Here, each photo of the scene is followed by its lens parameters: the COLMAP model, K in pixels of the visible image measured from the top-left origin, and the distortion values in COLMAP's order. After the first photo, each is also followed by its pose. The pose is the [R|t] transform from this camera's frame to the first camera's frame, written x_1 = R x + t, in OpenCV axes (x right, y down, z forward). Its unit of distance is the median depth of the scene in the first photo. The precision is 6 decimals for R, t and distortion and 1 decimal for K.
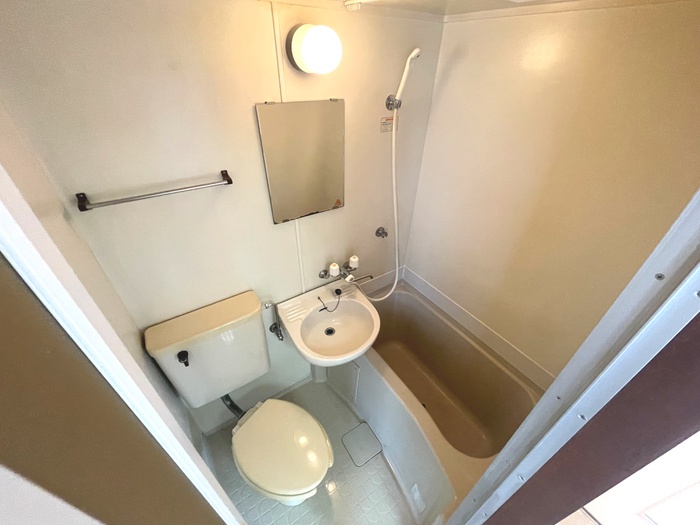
lens RADIAL K [[284.1, 0, 348.1], [0, 284.1, 259.0], [0, 0, 1]] dist [-0.003196, 0.000413]
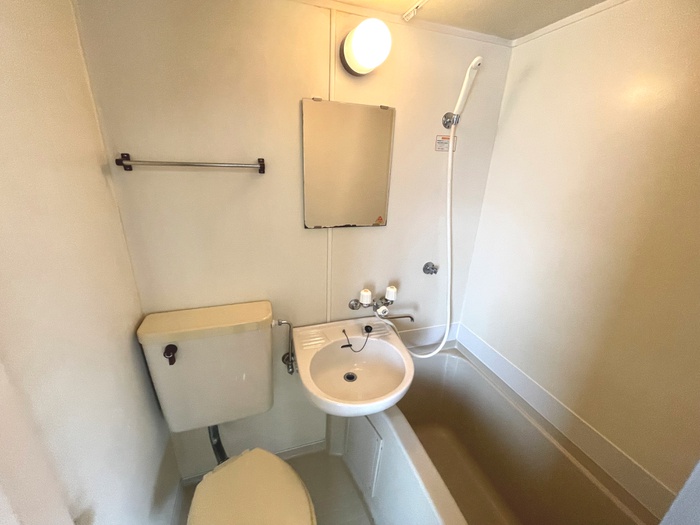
lens RADIAL K [[284.1, 0, 347.9], [0, 284.1, 263.9], [0, 0, 1]] dist [-0.003196, 0.000413]
pose [[0.964397, 0.107448, -0.241649, 0.097515], [-0.170187, 0.951552, -0.256098, 0.175473], [0.202424, 0.288105, 0.935959, 0.176041]]
